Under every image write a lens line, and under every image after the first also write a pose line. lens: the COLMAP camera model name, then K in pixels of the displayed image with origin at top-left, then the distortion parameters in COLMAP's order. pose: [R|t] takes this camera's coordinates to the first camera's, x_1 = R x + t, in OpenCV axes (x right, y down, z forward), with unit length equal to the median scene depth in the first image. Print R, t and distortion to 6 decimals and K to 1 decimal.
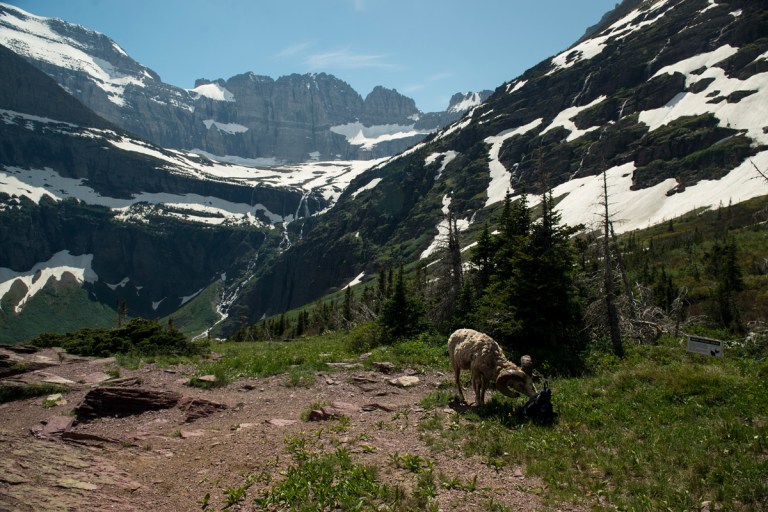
lens RADIAL K [[534.0, 0, 386.3], [0, 534.0, 259.2], [0, 0, 1]] dist [-0.035383, -0.010677]
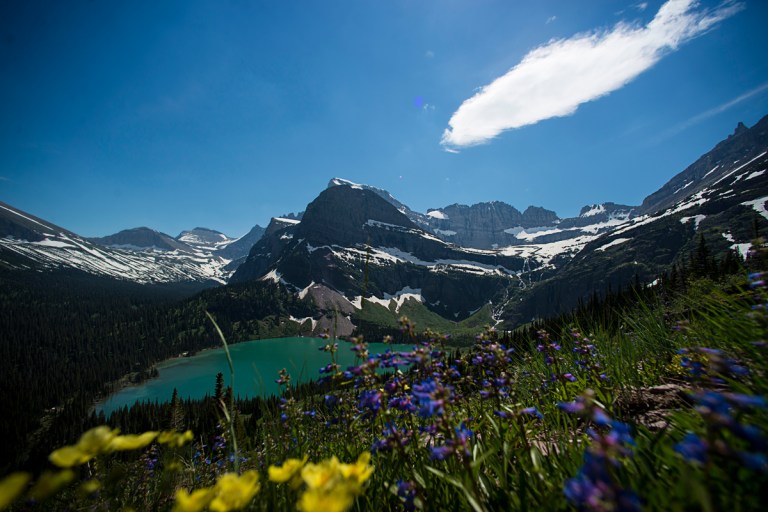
lens RADIAL K [[309.6, 0, 387.8], [0, 309.6, 255.0], [0, 0, 1]] dist [-0.023724, 0.000488]
pose [[0.935595, -0.021019, -0.352449, -0.194071], [-0.044882, 0.983048, -0.177767, 0.060440], [0.350211, 0.182137, 0.918792, -0.106905]]
